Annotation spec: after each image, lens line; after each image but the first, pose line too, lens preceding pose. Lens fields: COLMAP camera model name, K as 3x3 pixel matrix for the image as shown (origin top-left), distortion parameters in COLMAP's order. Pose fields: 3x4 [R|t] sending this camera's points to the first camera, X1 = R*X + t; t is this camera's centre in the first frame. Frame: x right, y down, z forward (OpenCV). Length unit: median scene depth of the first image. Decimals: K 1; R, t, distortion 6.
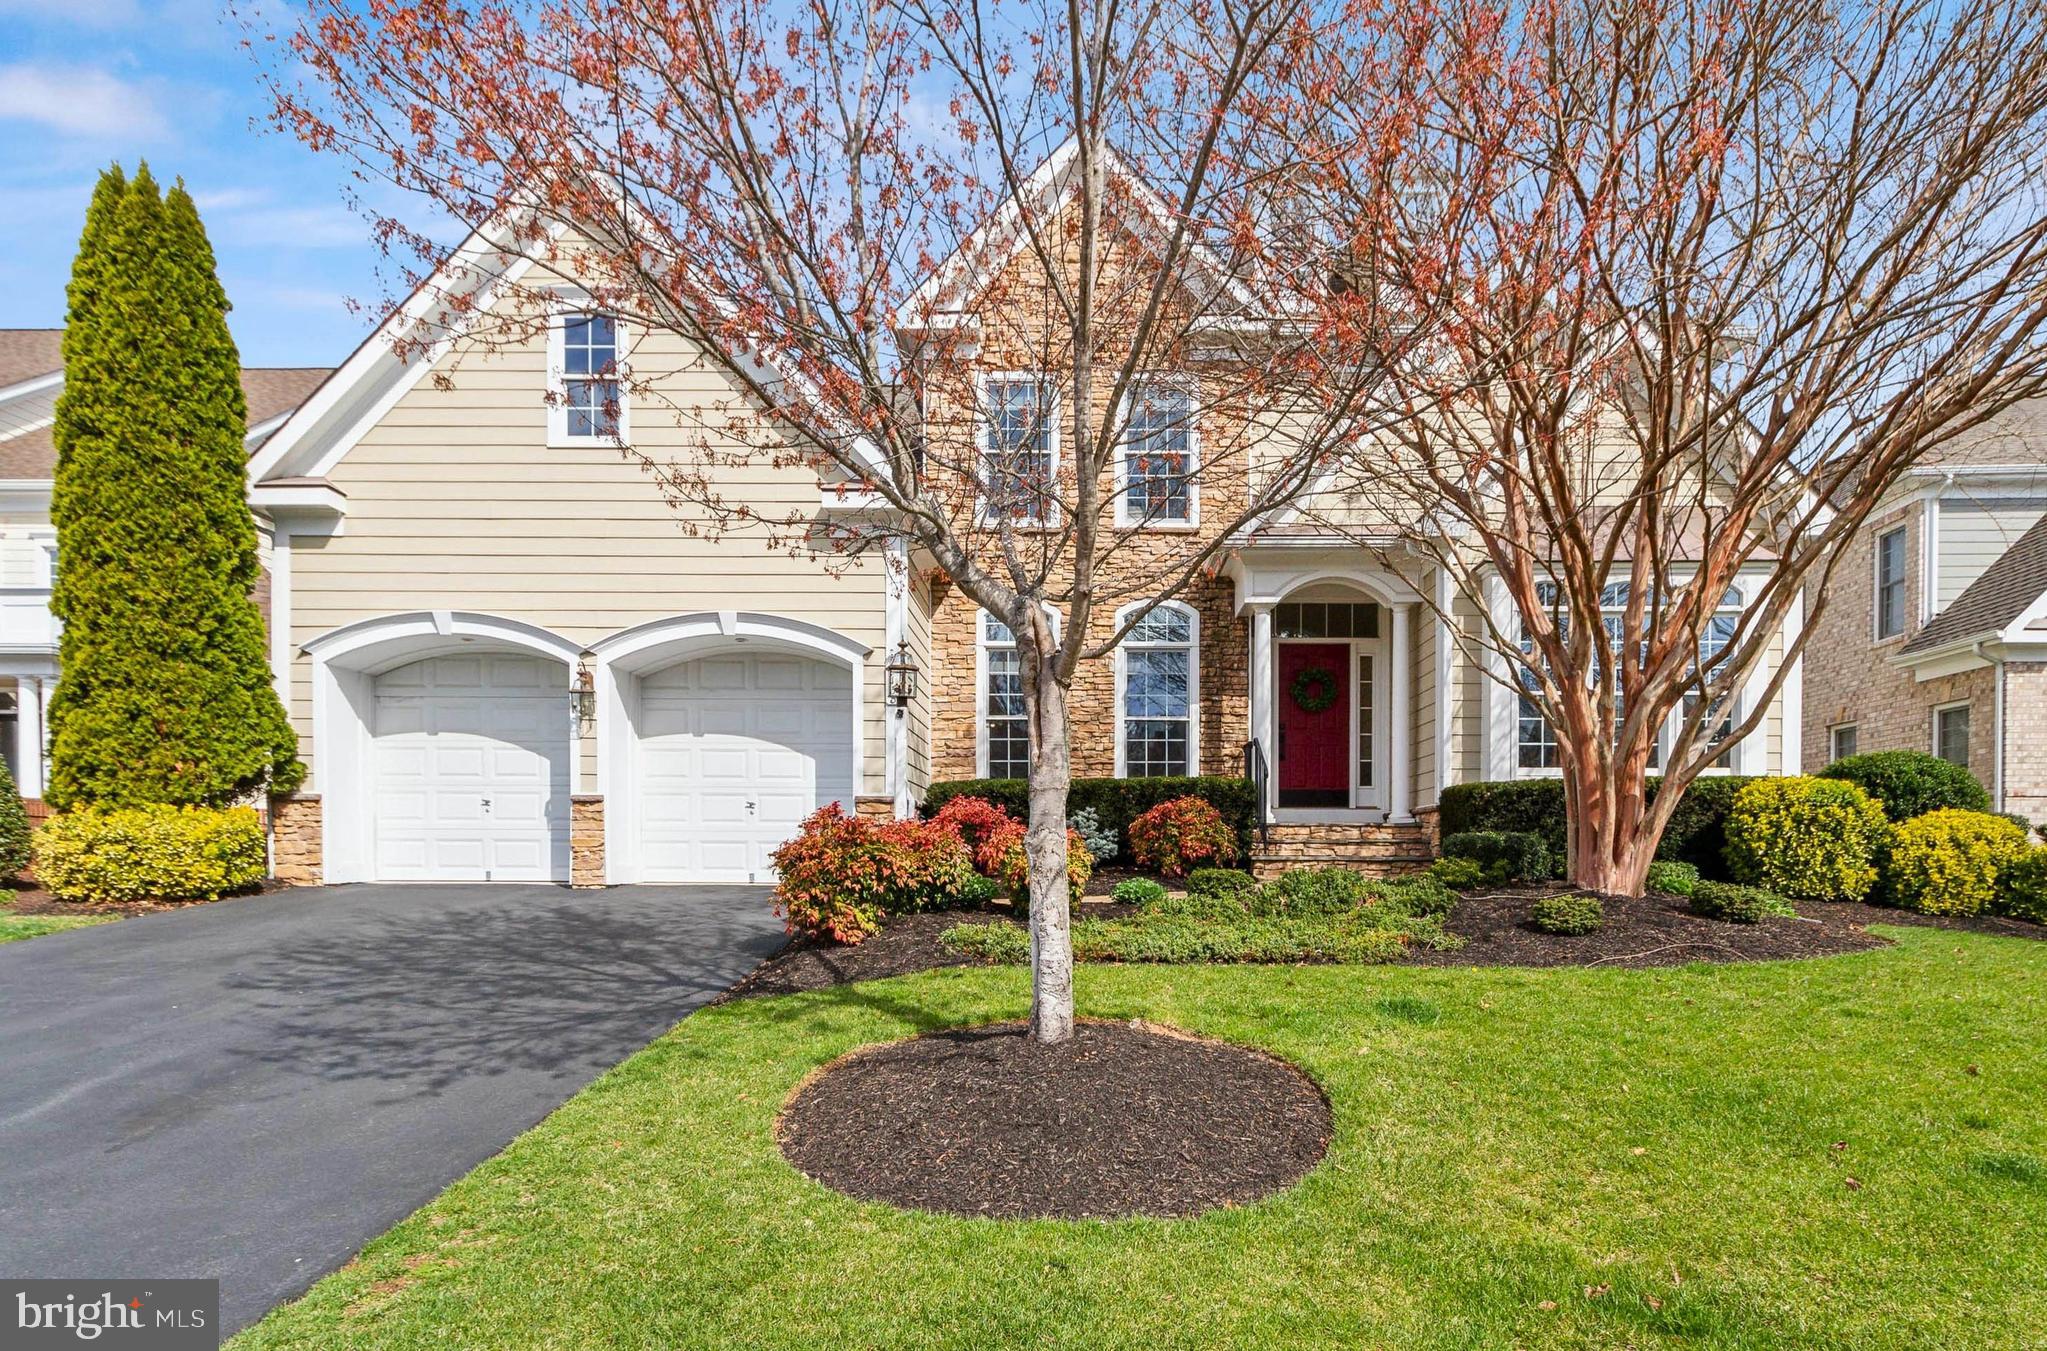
lens RADIAL K [[964.5, 0, 1025.0], [0, 964.5, 821.1], [0, 0, 1]] dist [0.000832, -0.000131]
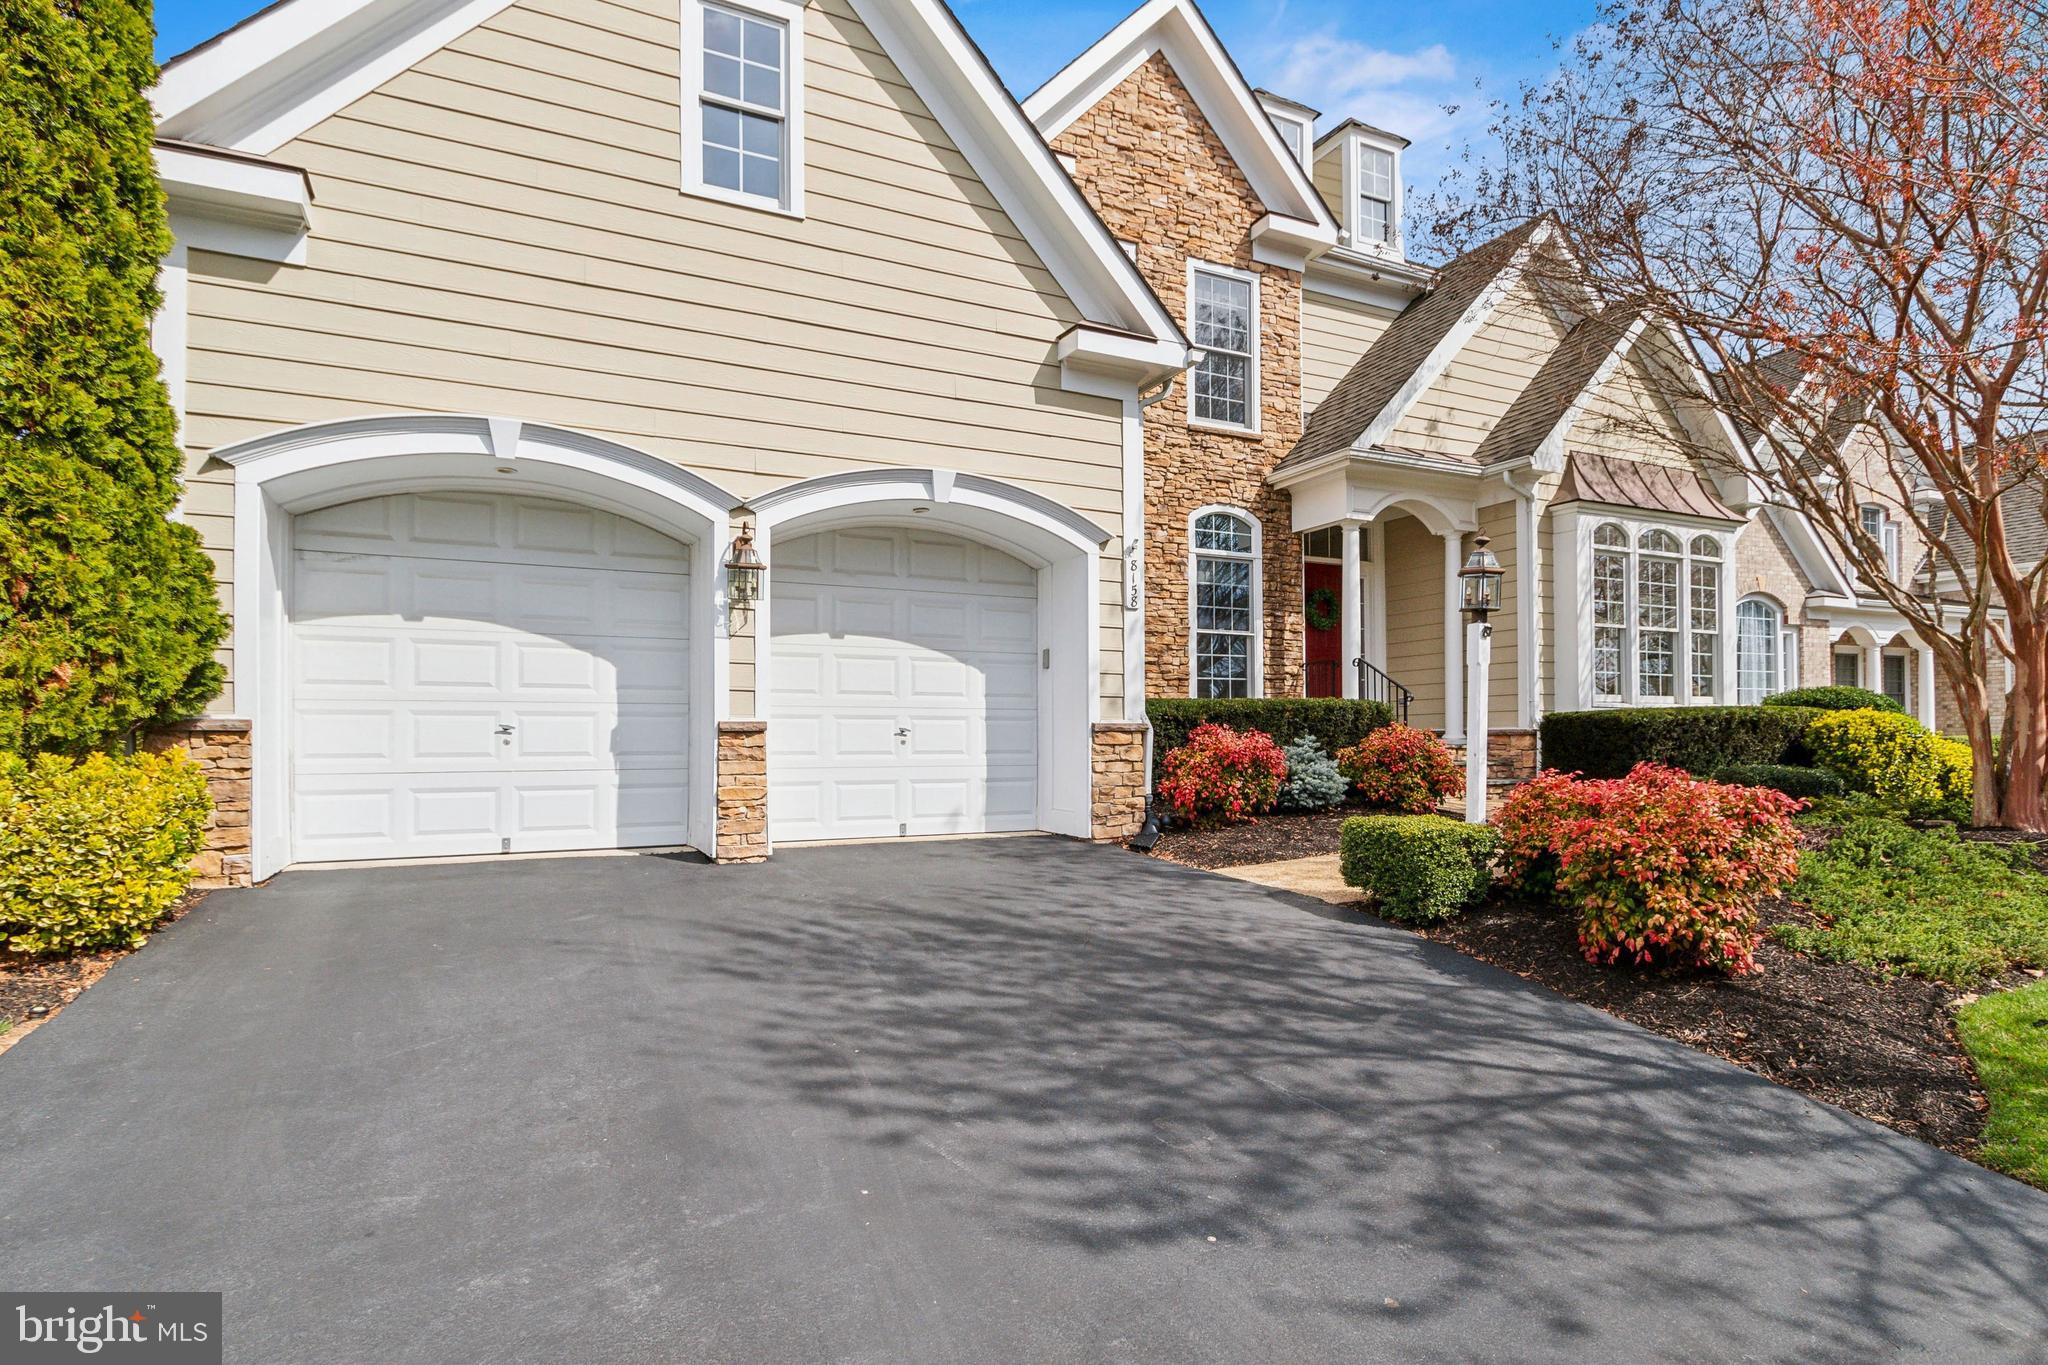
lens RADIAL K [[928.3, 0, 1029.5], [0, 928.3, 697.3], [0, 0, 1]] dist [-0.000469, 0.000462]
pose [[0.919955, 0.011641, 0.391852, -0.475648], [-0.002811, 0.999729, -0.023101, -0.027044], [-0.392014, 0.020150, 0.919738, 0.302030]]
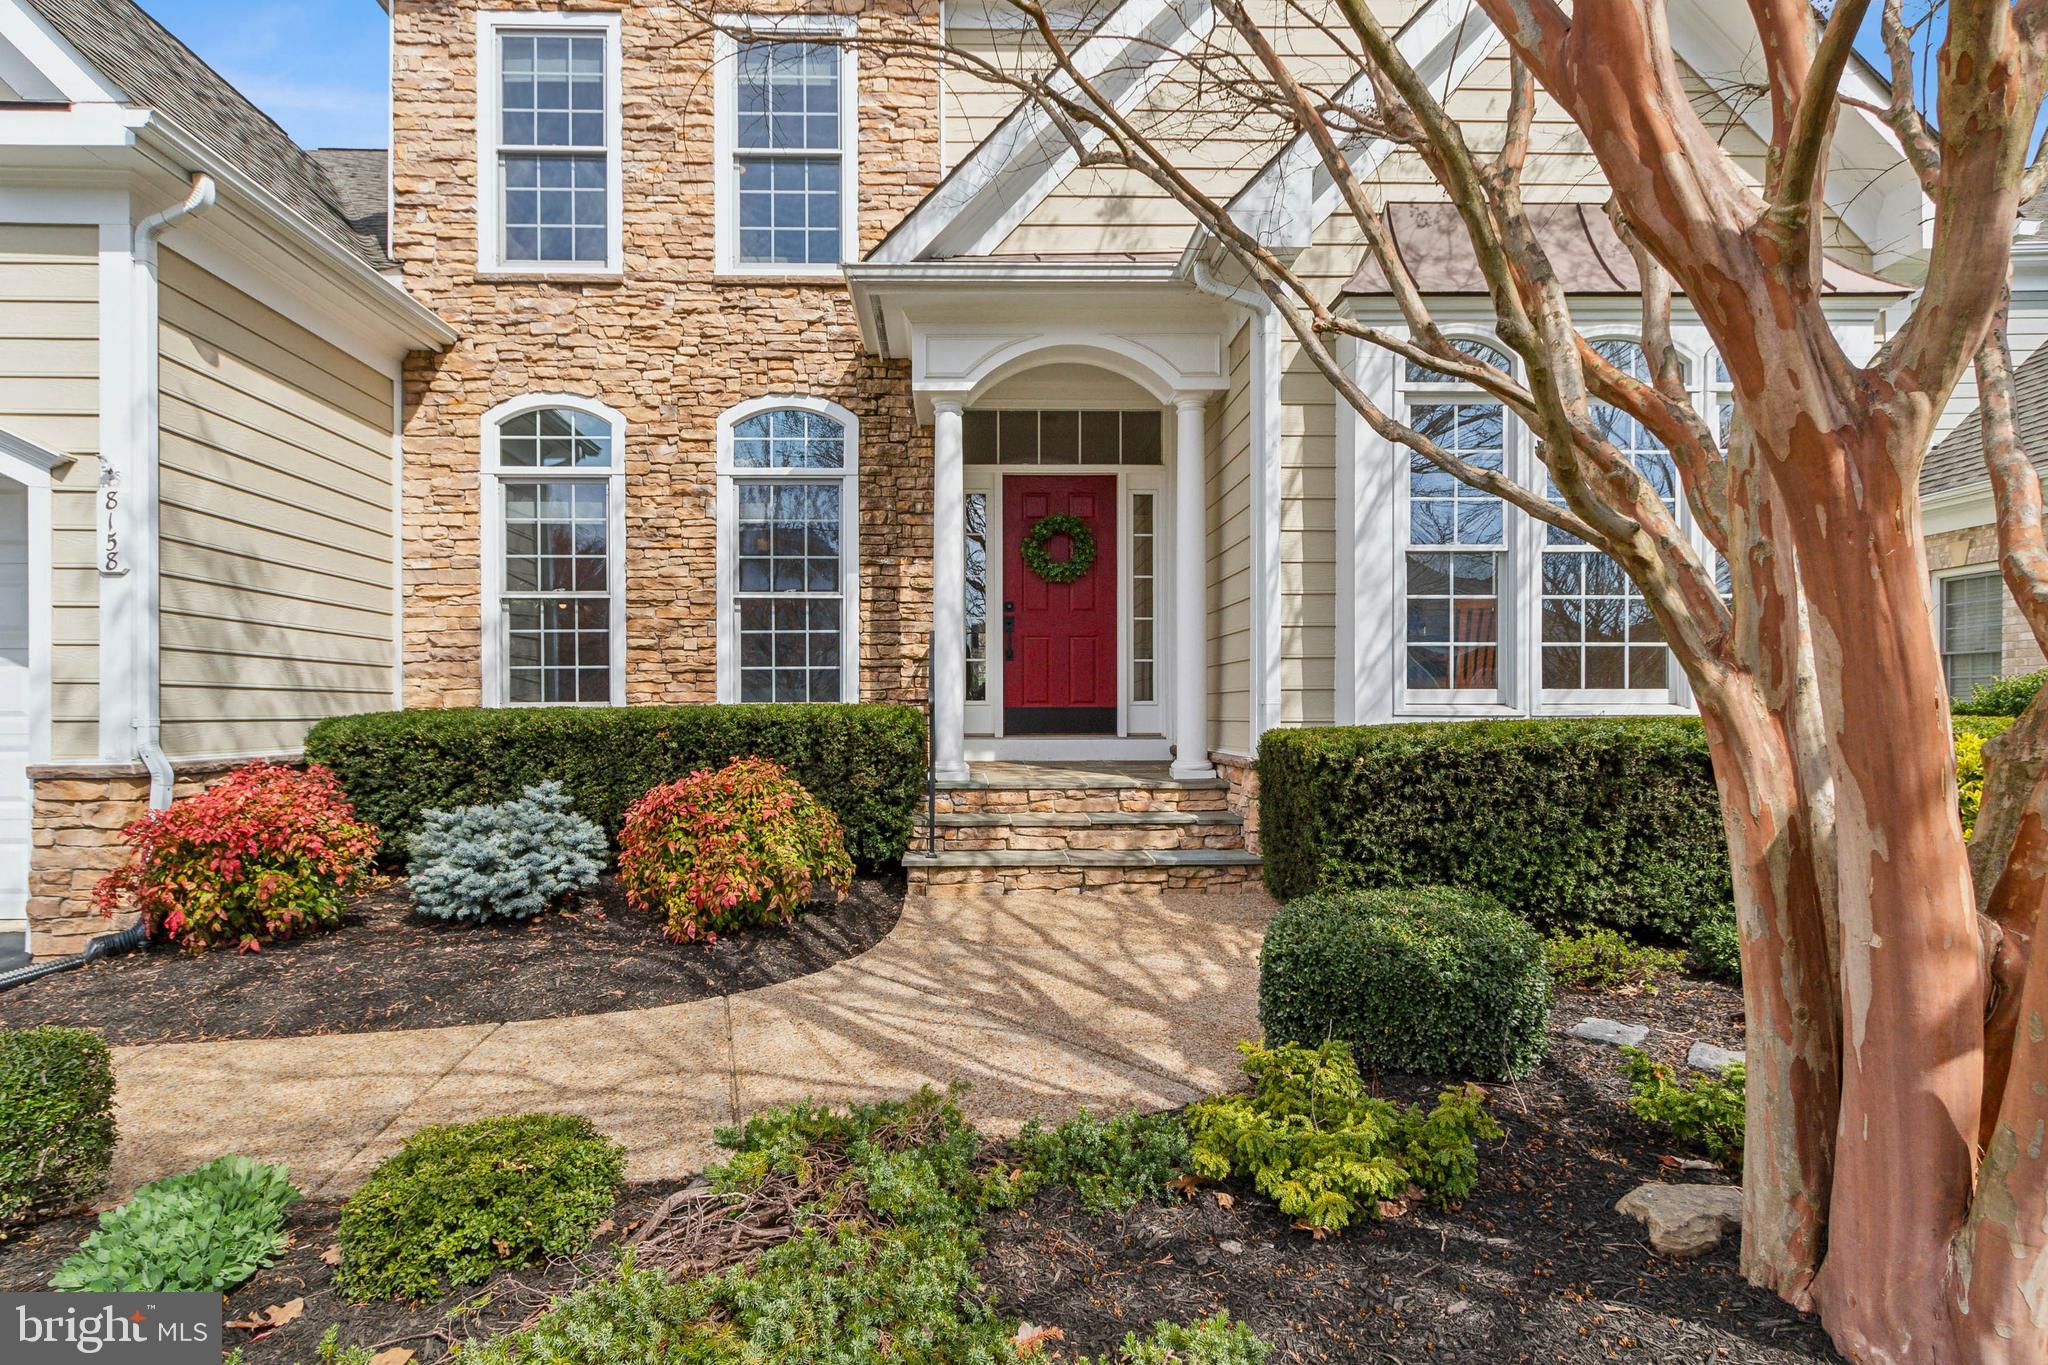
lens RADIAL K [[1005.4, 0, 843.3], [0, 1005.4, 695.5], [0, 0, 1]] dist [0.003006, 0.000612]
pose [[0.999957, -0.003933, 0.008351, 0.201322], [0.003933, 0.999992, -0.000003, -0.054129], [-0.008351, 0.000036, 0.999965, 0.458697]]
